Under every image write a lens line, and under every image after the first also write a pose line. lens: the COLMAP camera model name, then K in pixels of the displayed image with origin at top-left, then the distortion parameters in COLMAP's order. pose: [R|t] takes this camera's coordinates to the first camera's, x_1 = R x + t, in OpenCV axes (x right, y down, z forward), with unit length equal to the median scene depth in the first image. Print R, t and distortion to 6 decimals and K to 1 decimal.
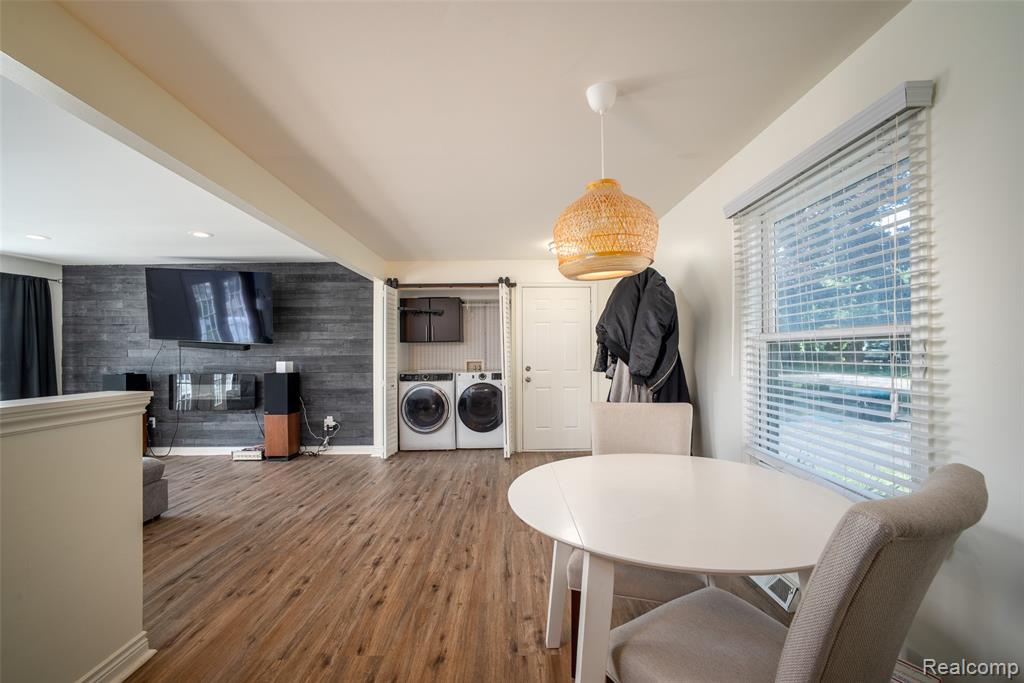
lens RADIAL K [[452.0, 0, 512.4], [0, 452.0, 355.0], [0, 0, 1]] dist [0.002565, 0.000715]
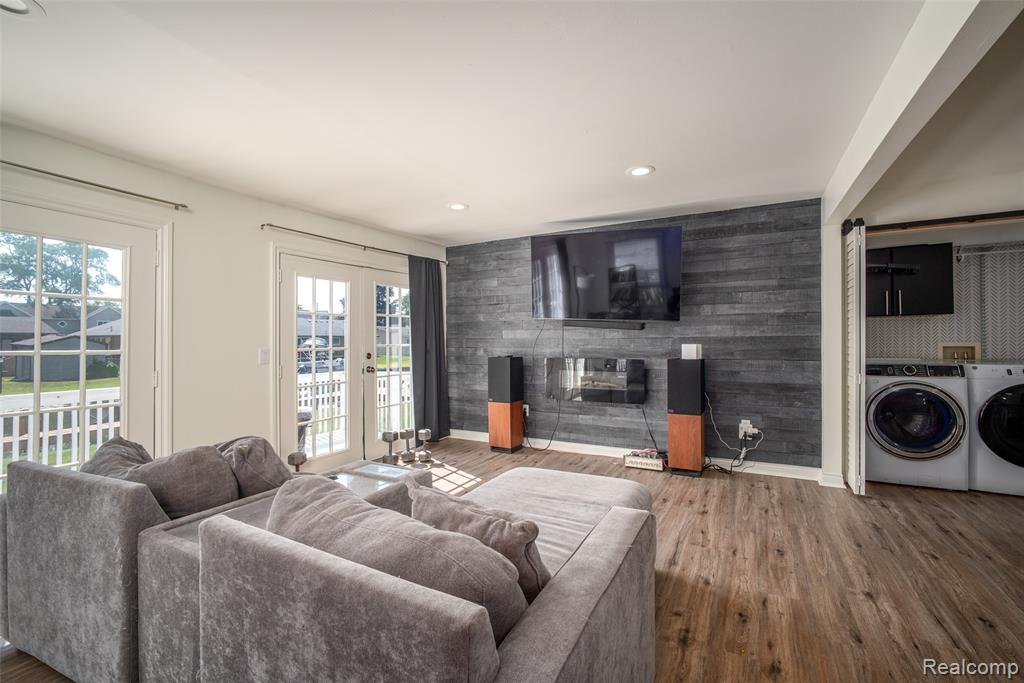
lens RADIAL K [[447.8, 0, 512.0], [0, 447.8, 341.5], [0, 0, 1]] dist [-0.000140, 0.000175]
pose [[0.885642, 0.002700, -0.464361, -0.402351], [0.000306, 0.999979, 0.006397, 0.004614], [0.464368, -0.005808, 0.885623, 0.189997]]
